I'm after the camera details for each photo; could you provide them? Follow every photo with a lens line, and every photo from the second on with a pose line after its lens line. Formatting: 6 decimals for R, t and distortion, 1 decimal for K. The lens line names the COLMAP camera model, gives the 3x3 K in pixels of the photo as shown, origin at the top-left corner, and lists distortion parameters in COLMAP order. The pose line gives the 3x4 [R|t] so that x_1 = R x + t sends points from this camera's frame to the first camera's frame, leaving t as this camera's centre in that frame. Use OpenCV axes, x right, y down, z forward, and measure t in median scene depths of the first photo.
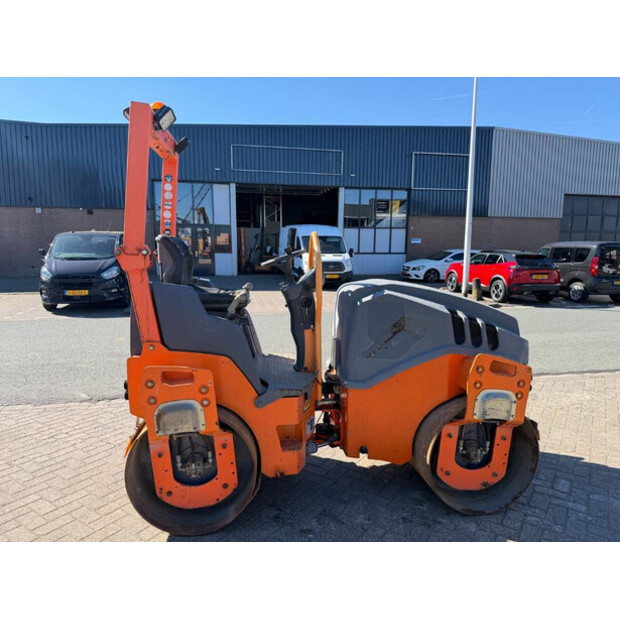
lens RADIAL K [[443.1, 0, 310.0], [0, 443.1, 310.0], [0, 0, 1]] dist [0.040017, -0.061034]
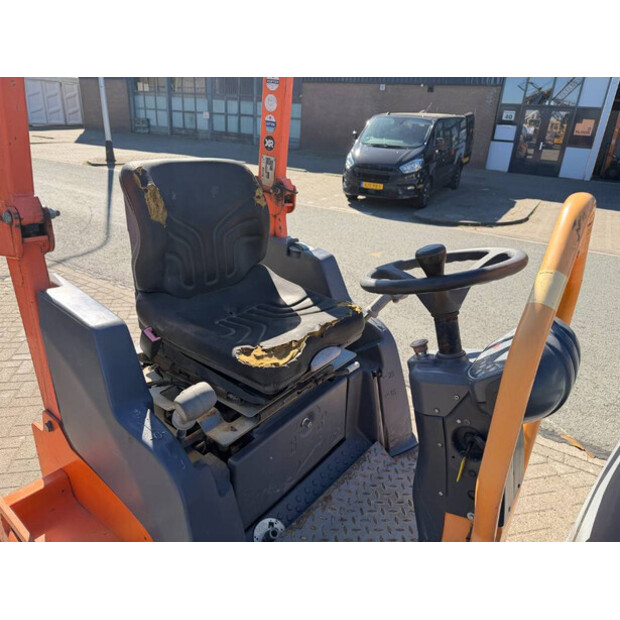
lens RADIAL K [[443.1, 0, 310.0], [0, 443.1, 310.0], [0, 0, 1]] dist [0.040017, -0.061034]
pose [[0.734170, 0.297836, -0.610154, 0.020180], [-0.139705, 0.945689, 0.293520, -0.046040], [0.664437, -0.130252, 0.735906, 0.197131]]
